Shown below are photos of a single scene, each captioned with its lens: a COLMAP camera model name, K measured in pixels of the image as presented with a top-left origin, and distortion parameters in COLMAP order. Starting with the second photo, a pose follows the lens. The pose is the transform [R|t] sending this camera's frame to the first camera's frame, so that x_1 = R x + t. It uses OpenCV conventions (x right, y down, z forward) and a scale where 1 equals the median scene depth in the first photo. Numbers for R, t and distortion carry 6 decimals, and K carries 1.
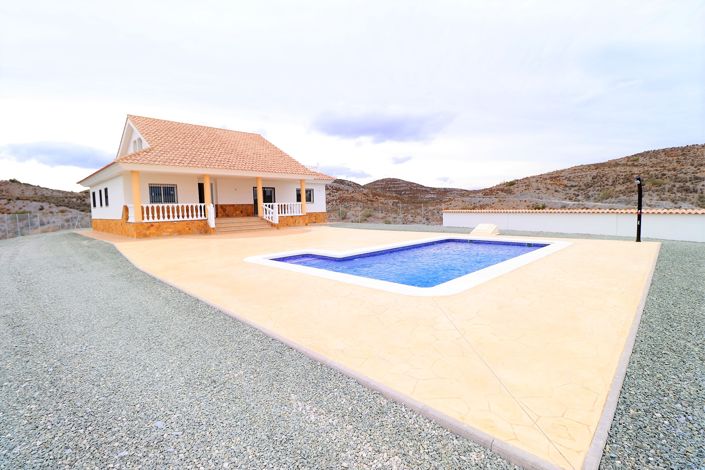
lens RADIAL K [[326.2, 0, 356.4], [0, 326.2, 232.1], [0, 0, 1]] dist [-0.002309, -0.012365]
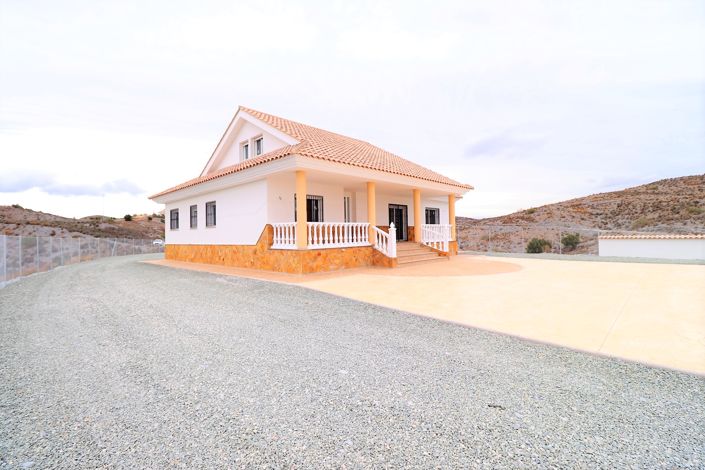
lens RADIAL K [[326.2, 0, 356.4], [0, 326.2, 232.1], [0, 0, 1]] dist [-0.002309, -0.012365]
pose [[0.999977, 0.004515, 0.005151, -0.103639], [-0.004055, 0.996273, -0.086156, -0.001540], [-0.005521, 0.086133, 0.996268, 0.064612]]
